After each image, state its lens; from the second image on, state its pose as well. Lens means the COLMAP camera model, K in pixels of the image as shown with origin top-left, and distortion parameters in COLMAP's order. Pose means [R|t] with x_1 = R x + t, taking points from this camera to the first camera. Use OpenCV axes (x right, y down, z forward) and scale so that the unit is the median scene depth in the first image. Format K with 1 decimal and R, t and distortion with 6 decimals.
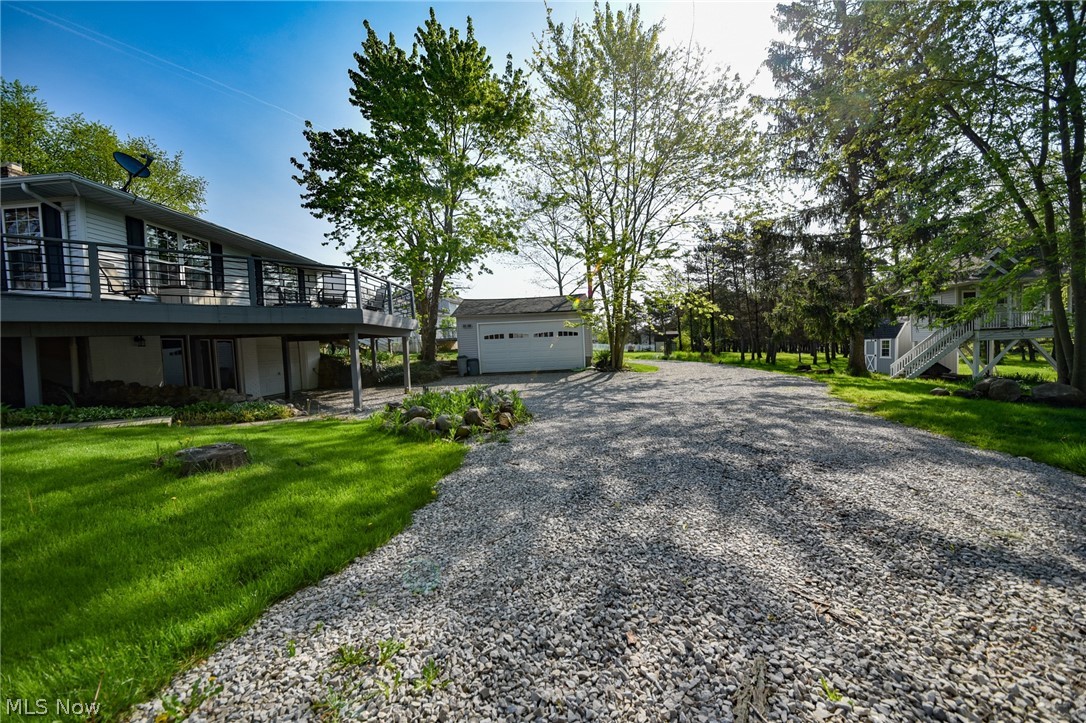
lens RADIAL K [[384.4, 0, 539.4], [0, 384.4, 364.7], [0, 0, 1]] dist [0.027030, -0.027278]
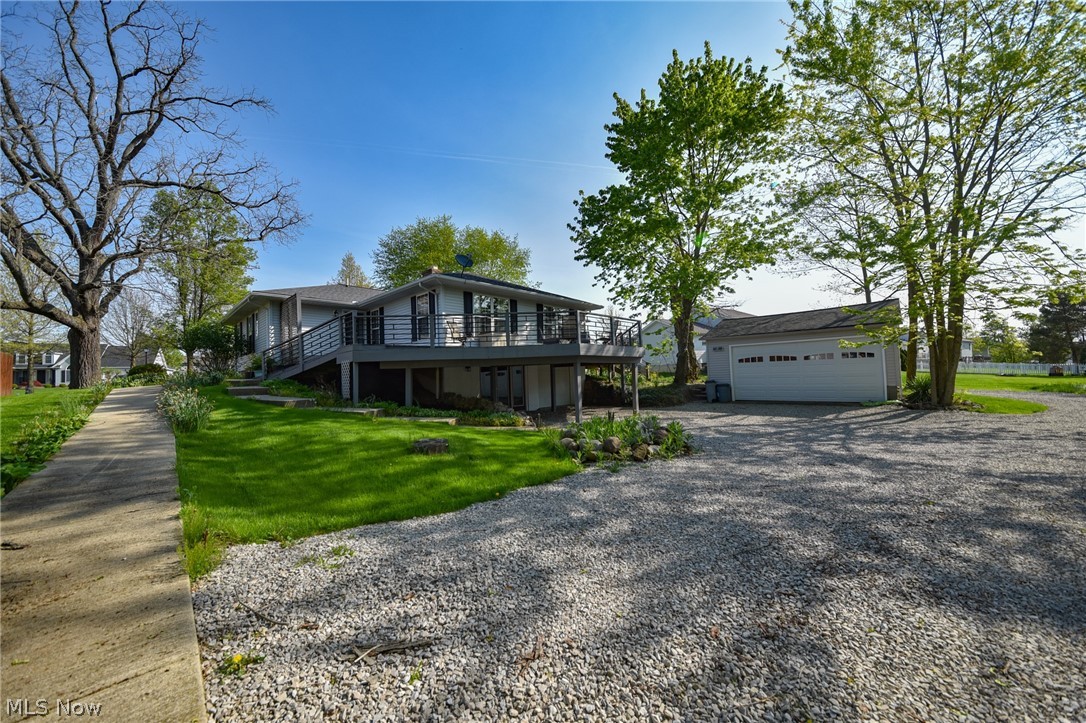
lens RADIAL K [[384.4, 0, 539.4], [0, 384.4, 364.7], [0, 0, 1]] dist [0.027030, -0.027278]
pose [[0.729951, -0.001126, -0.683498, 0.170690], [-0.031370, 0.998890, -0.035148, -0.018300], [0.682779, 0.047098, 0.729105, 0.019267]]
